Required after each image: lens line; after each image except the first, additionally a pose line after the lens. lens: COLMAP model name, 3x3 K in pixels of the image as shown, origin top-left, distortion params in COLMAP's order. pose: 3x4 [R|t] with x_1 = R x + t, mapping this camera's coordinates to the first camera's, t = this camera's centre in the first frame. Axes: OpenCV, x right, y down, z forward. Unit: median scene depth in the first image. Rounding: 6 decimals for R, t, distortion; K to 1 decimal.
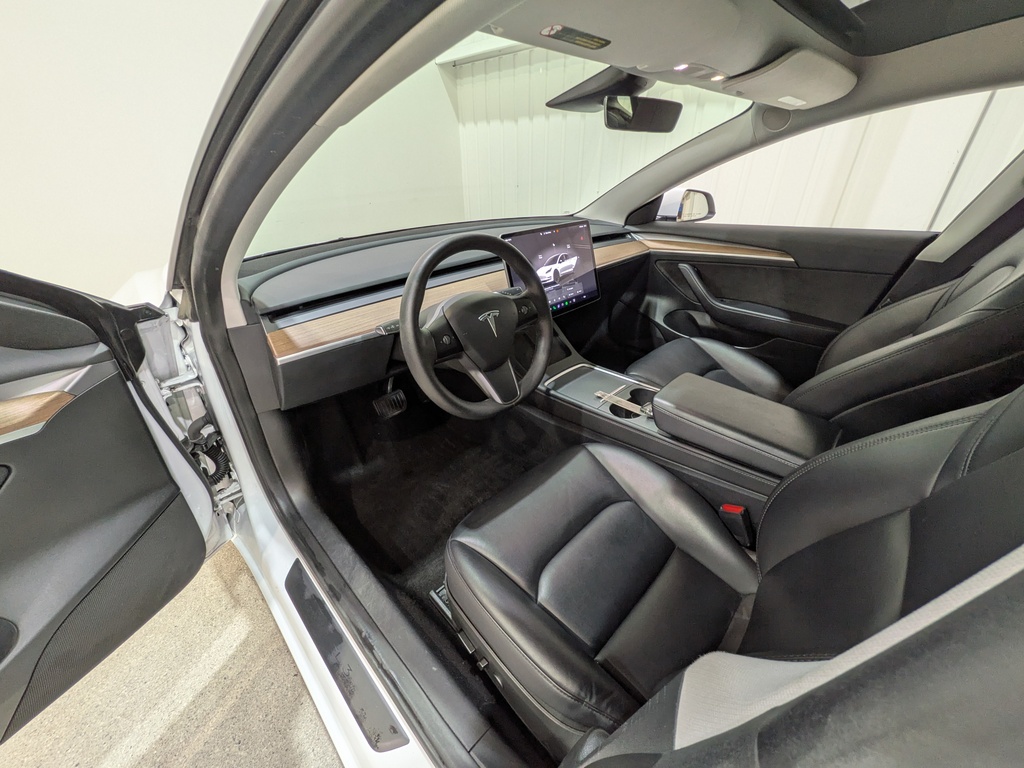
lens RADIAL K [[400.7, 0, 512.6], [0, 400.7, 379.0], [0, 0, 1]] dist [0.000171, 0.000066]
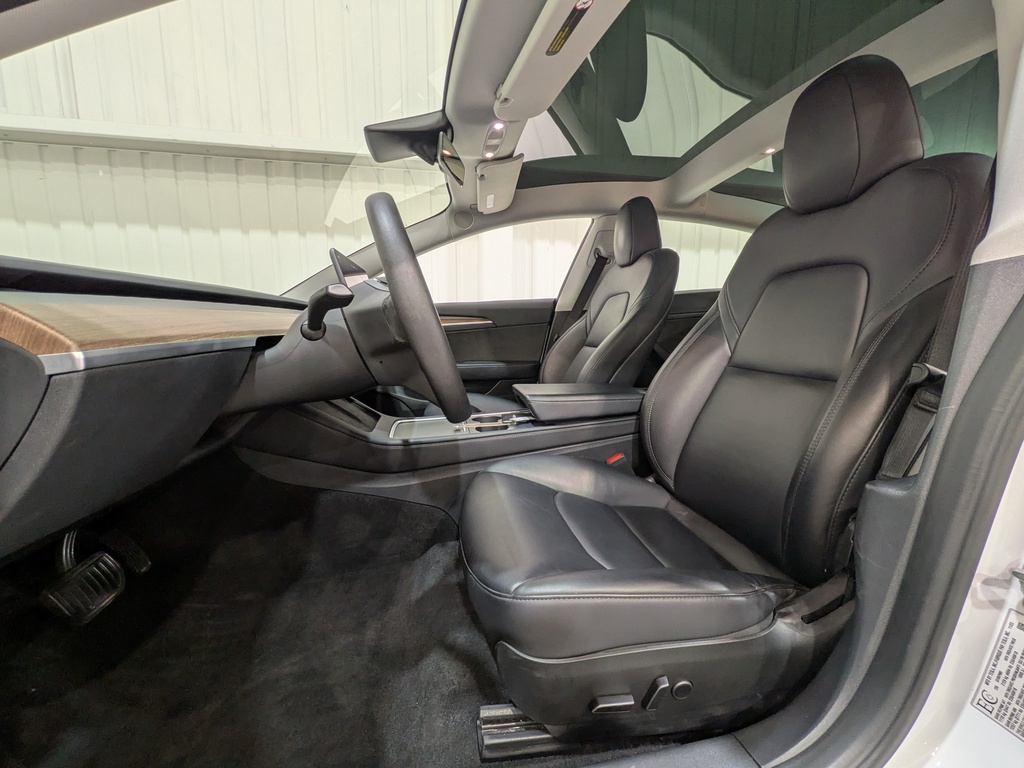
lens RADIAL K [[400.7, 0, 511.7], [0, 400.7, 383.3], [0, 0, 1]] dist [0.000171, 0.000066]
pose [[0.563287, -0.110822, 0.818796, -0.414461], [0.391422, 0.908505, -0.146314, 0.117931], [-0.727665, 0.402911, 0.555127, 0.316616]]
